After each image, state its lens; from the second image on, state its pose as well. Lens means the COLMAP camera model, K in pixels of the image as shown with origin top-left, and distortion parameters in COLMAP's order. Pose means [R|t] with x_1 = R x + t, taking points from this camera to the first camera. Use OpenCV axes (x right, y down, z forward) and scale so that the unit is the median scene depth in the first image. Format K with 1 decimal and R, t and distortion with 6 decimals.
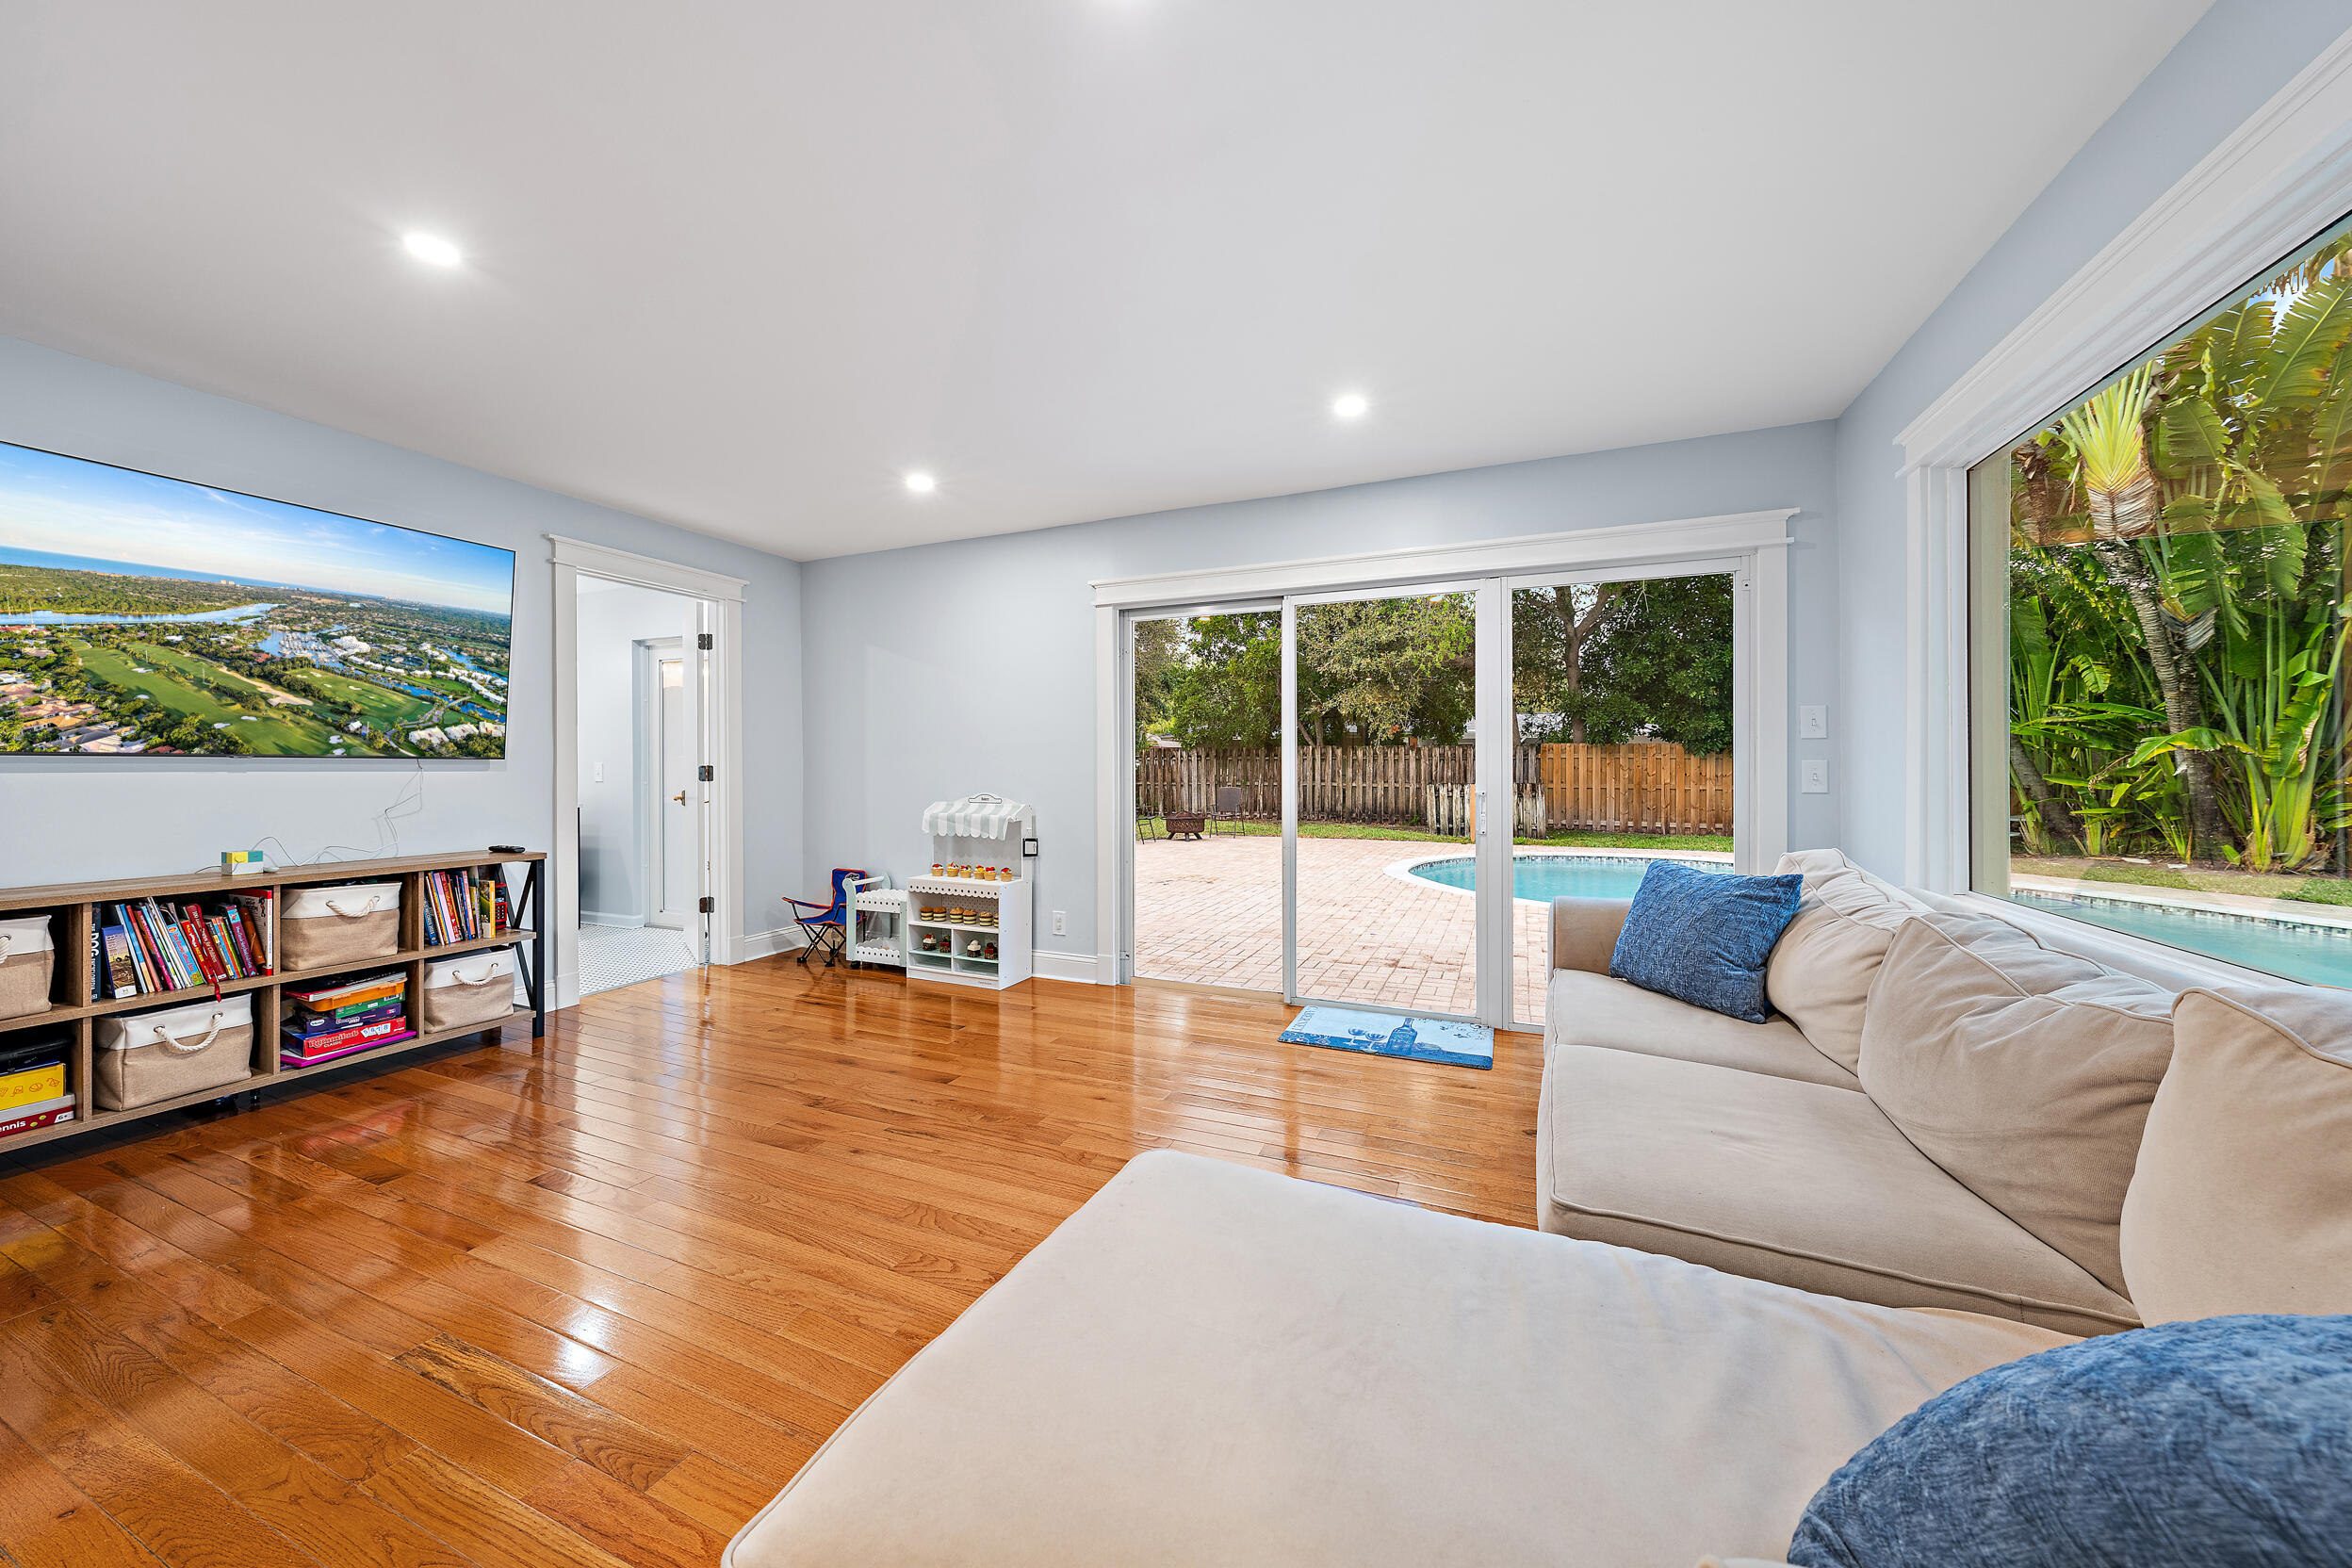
lens RADIAL K [[805.8, 0, 1181.1], [0, 805.8, 767.7], [0, 0, 1]] dist [-0.002265, -0.000075]
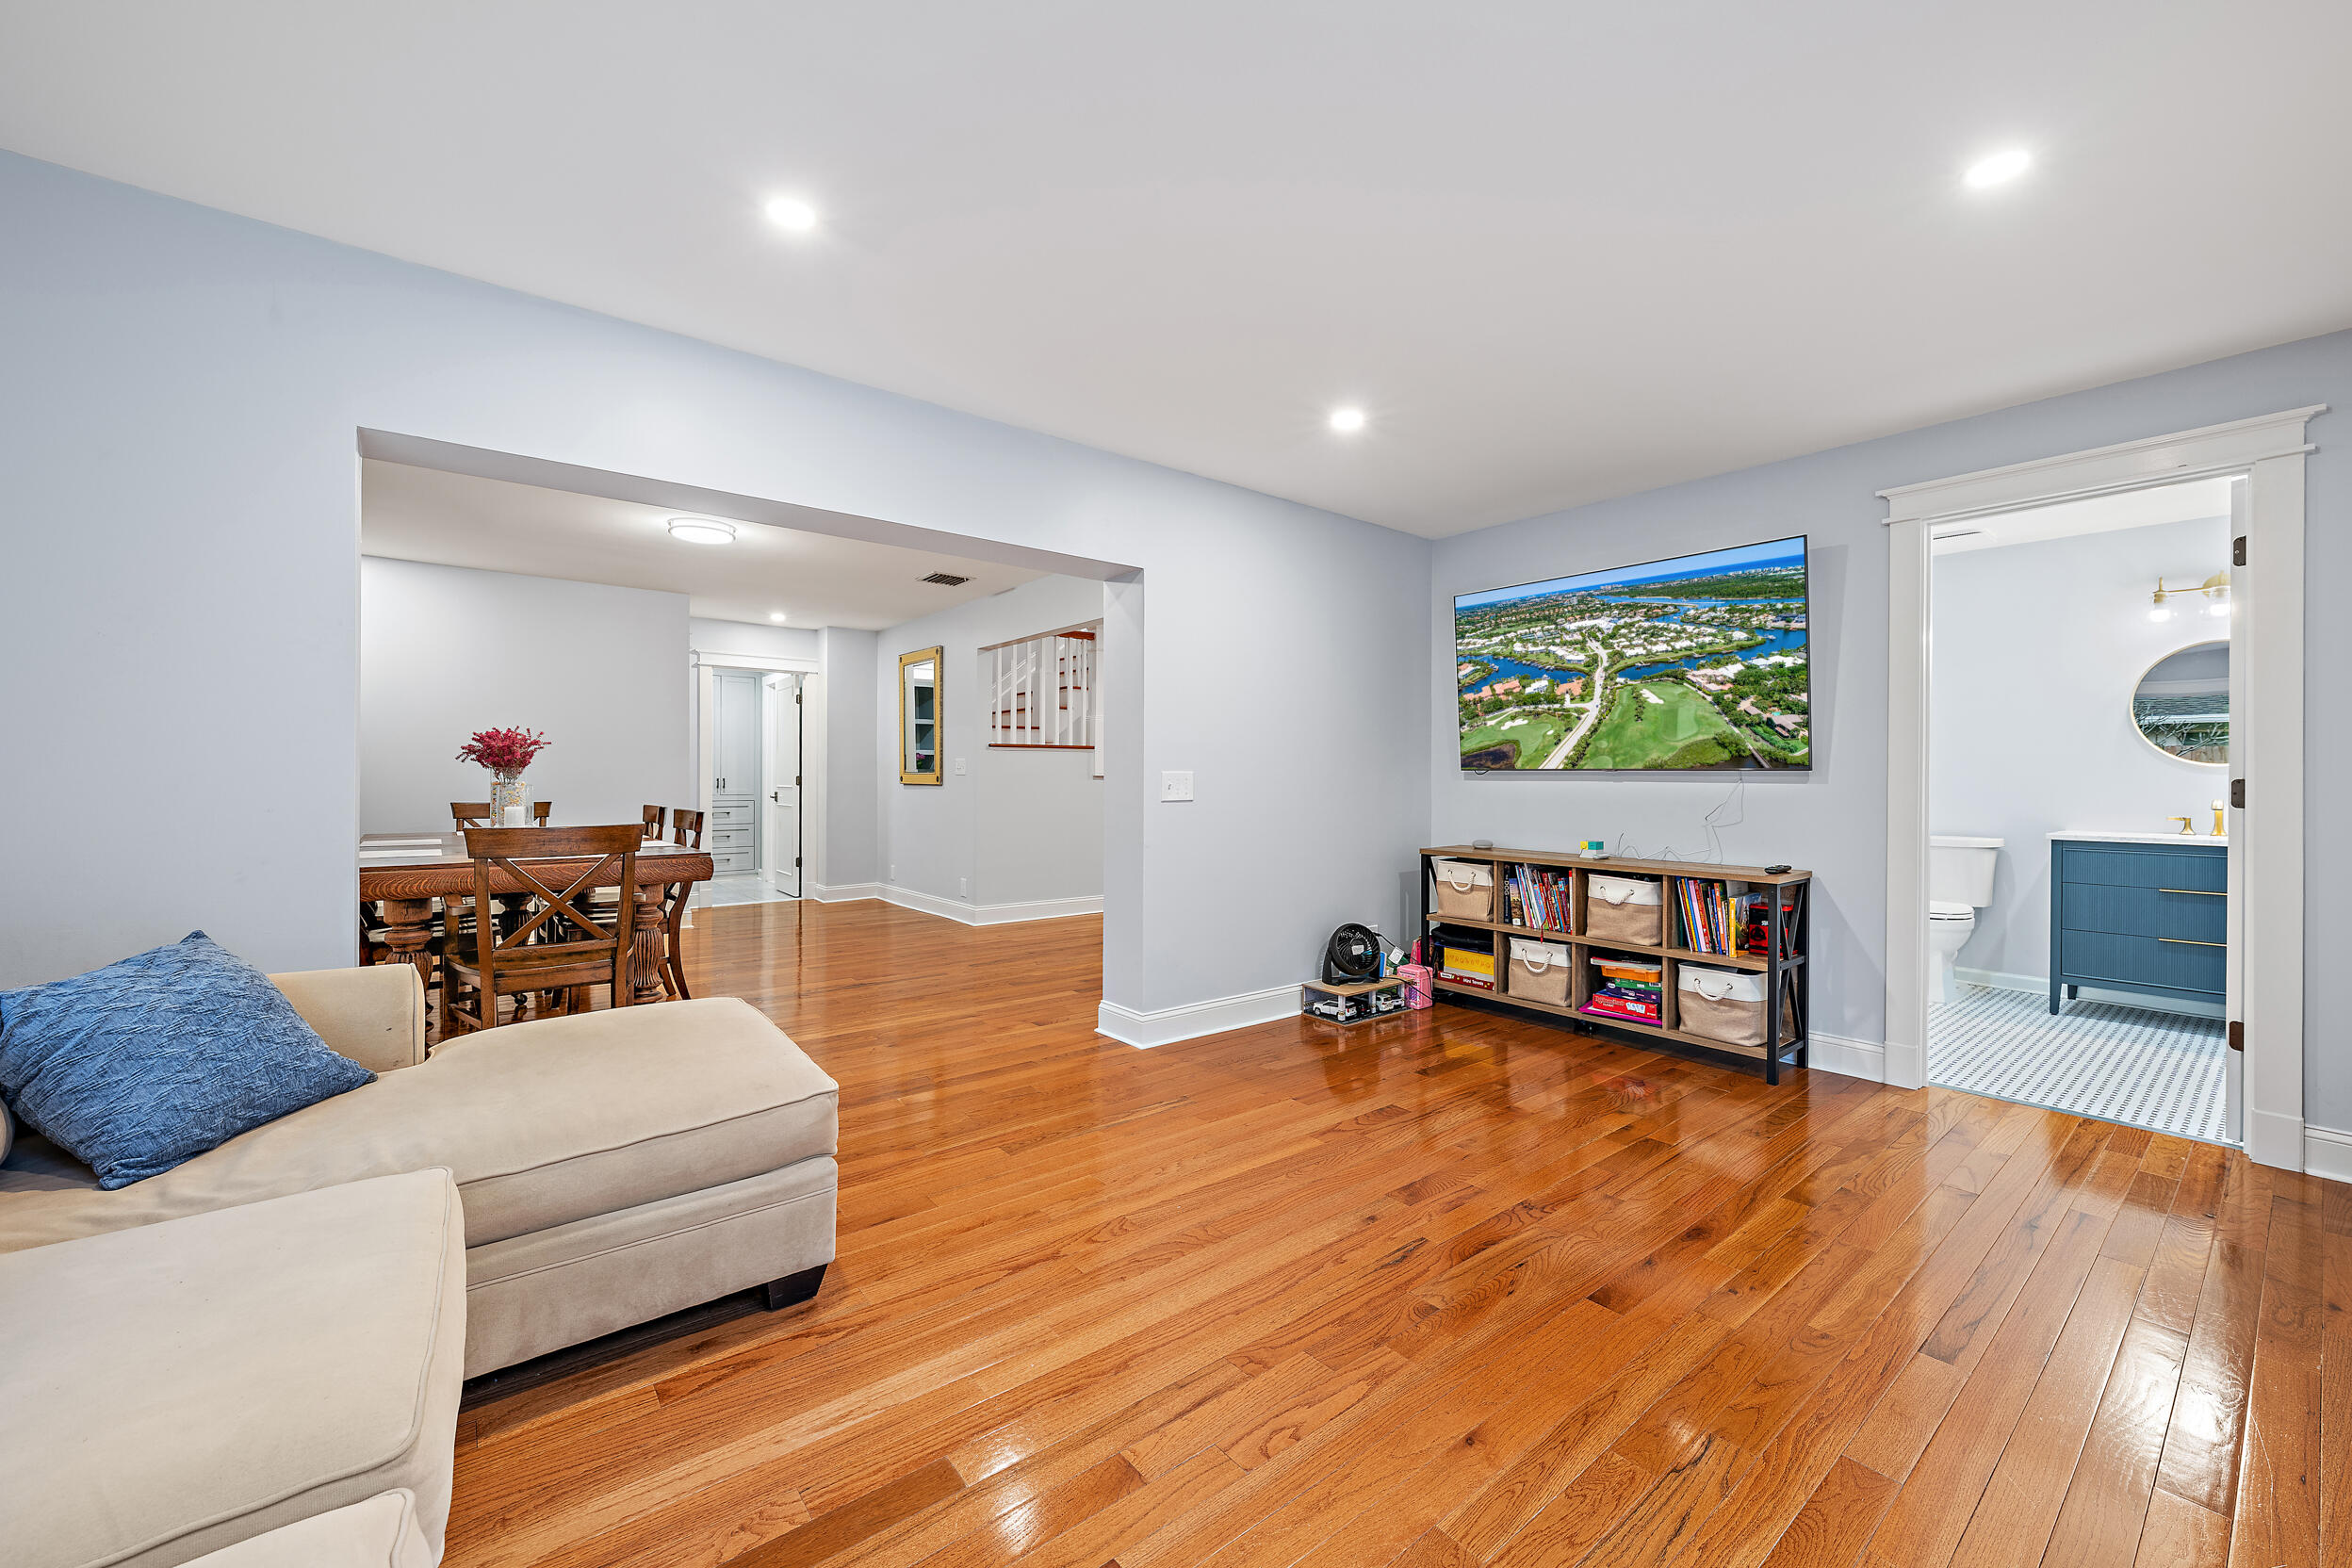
lens RADIAL K [[928.4, 0, 1177.9], [0, 928.4, 774.5], [0, 0, 1]] dist [-0.002870, -0.000113]
pose [[-0.486636, -0.001323, -0.873604, 0.468679], [-0.005220, 0.999985, 0.001393, -0.004034], [0.873589, 0.005238, -0.486636, 1.059496]]
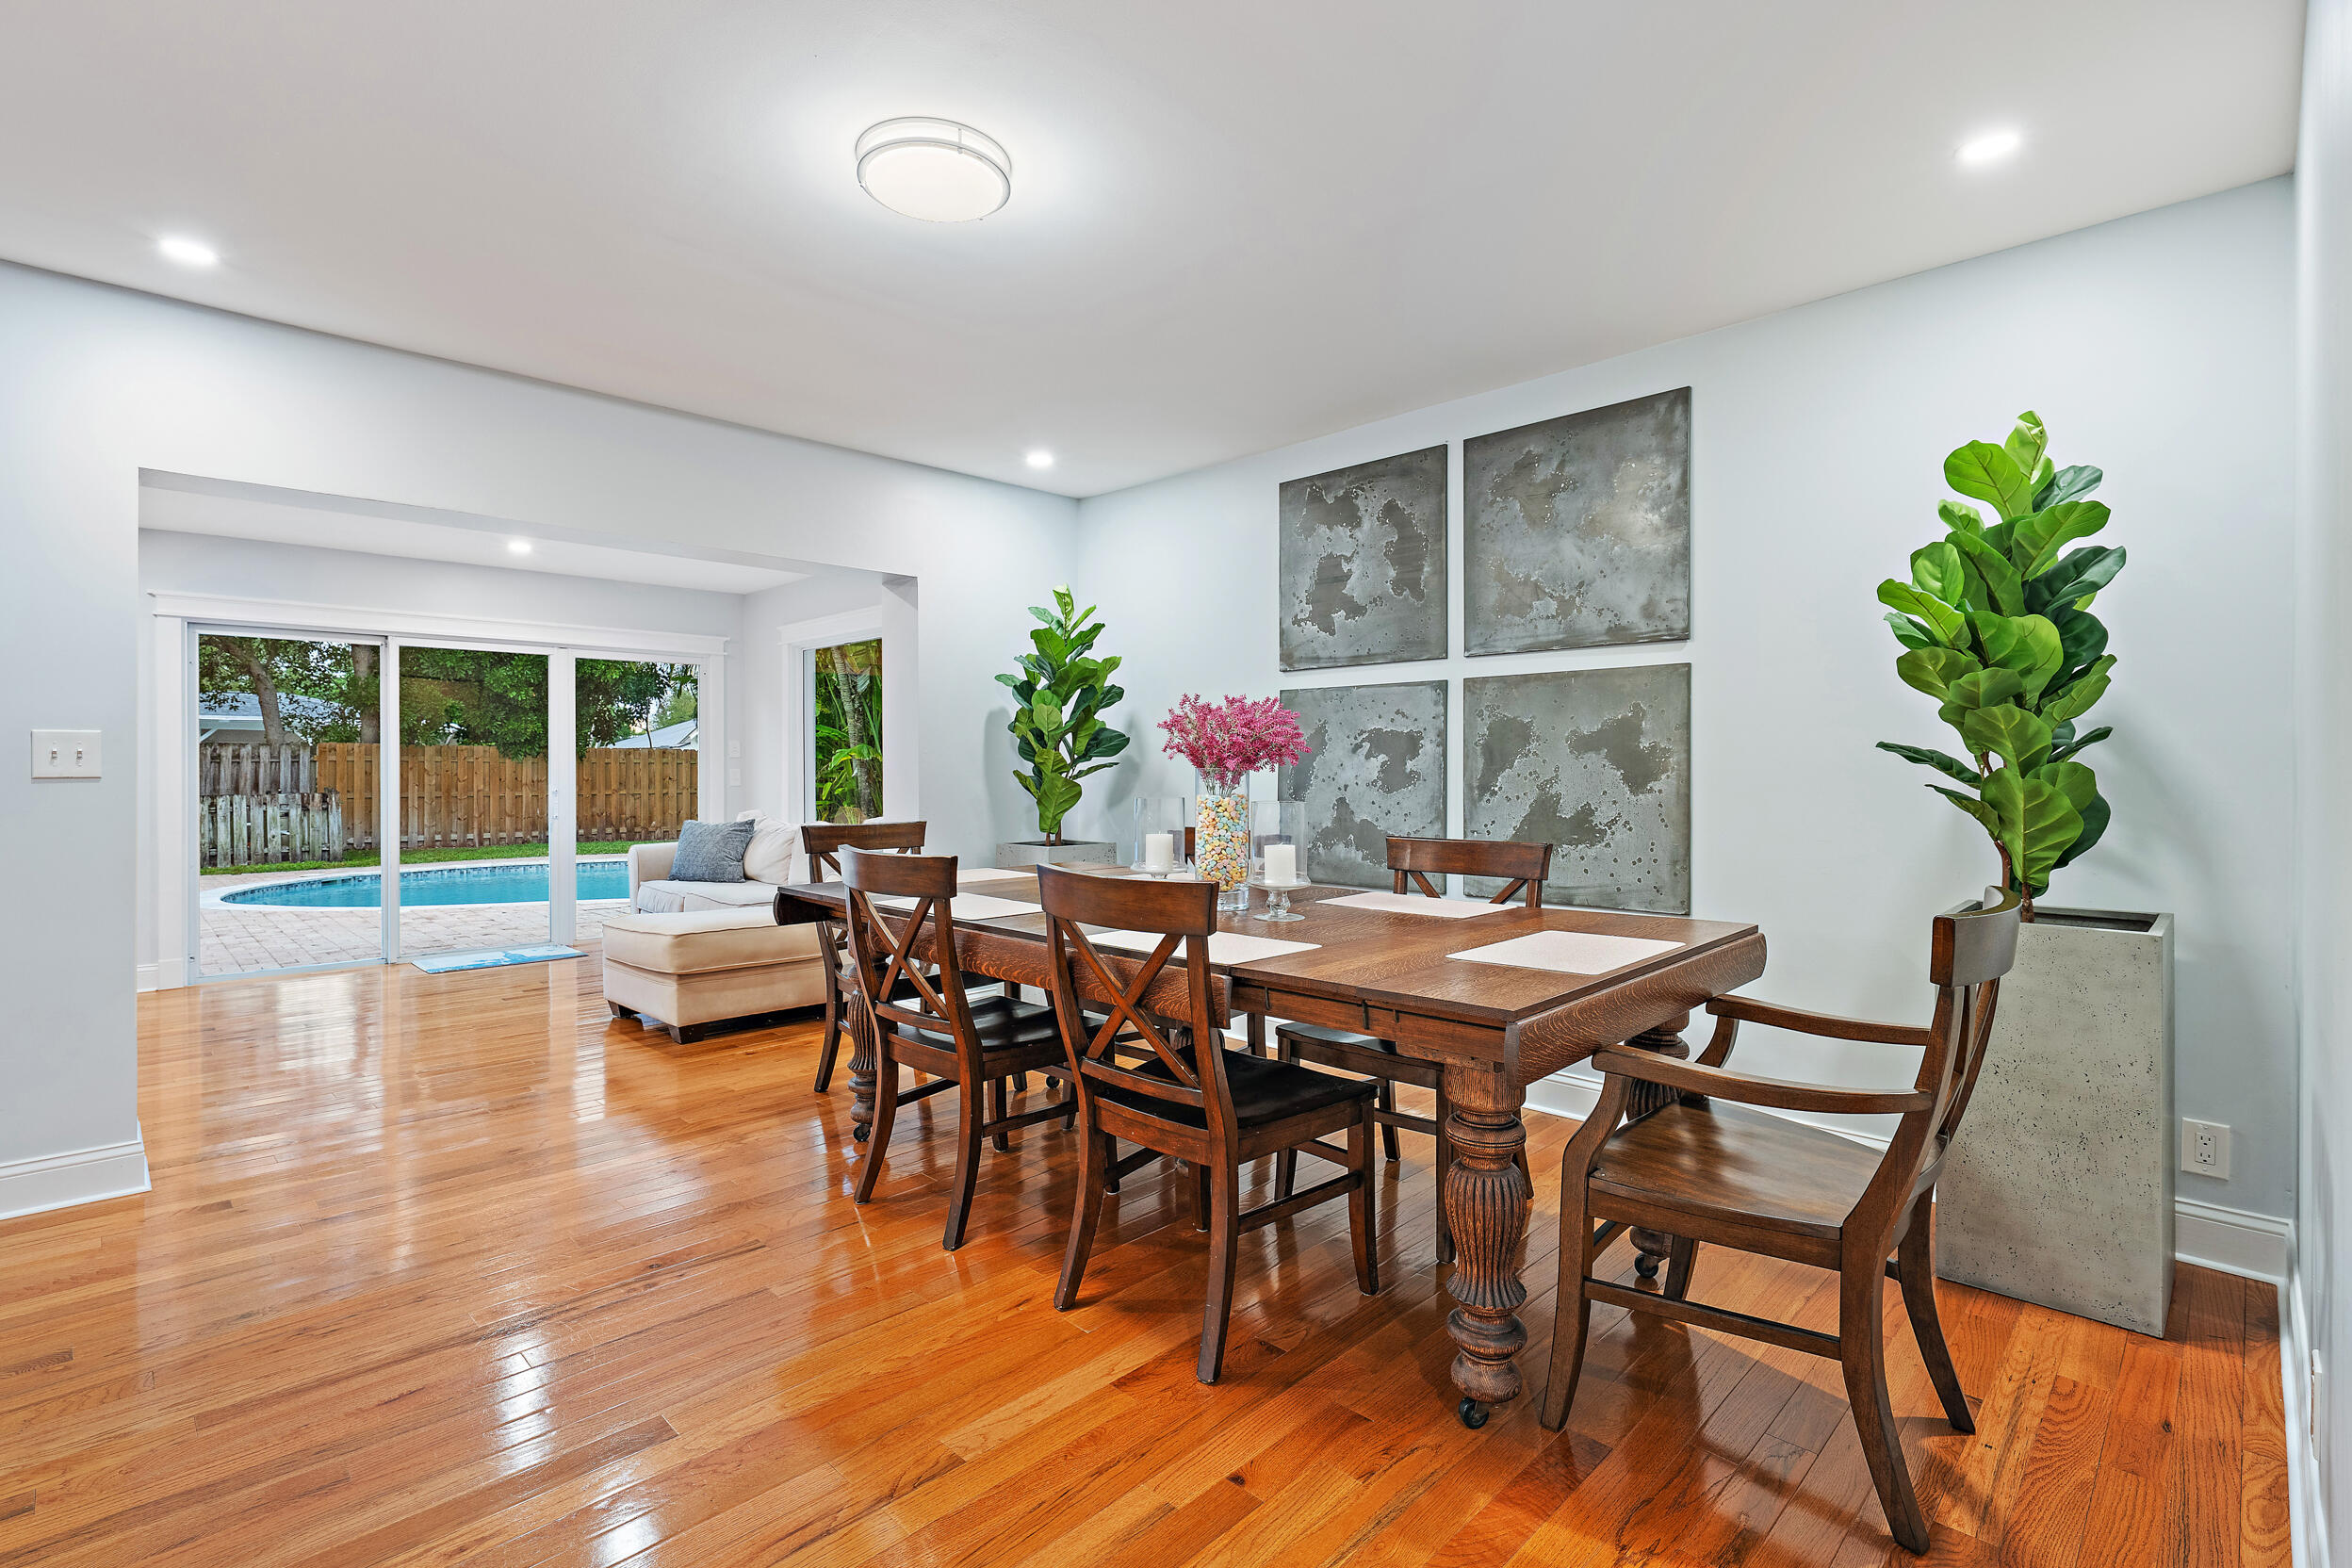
lens RADIAL K [[1085.5, 0, 1176.0], [0, 1085.5, 784.9], [0, 0, 1]] dist [0.005160, 0.000141]
pose [[0.377138, -0.014186, 0.926049, -0.629890], [0.003170, 0.999897, 0.014026, -0.002209], [-0.926152, -0.002354, 0.377144, -0.493039]]
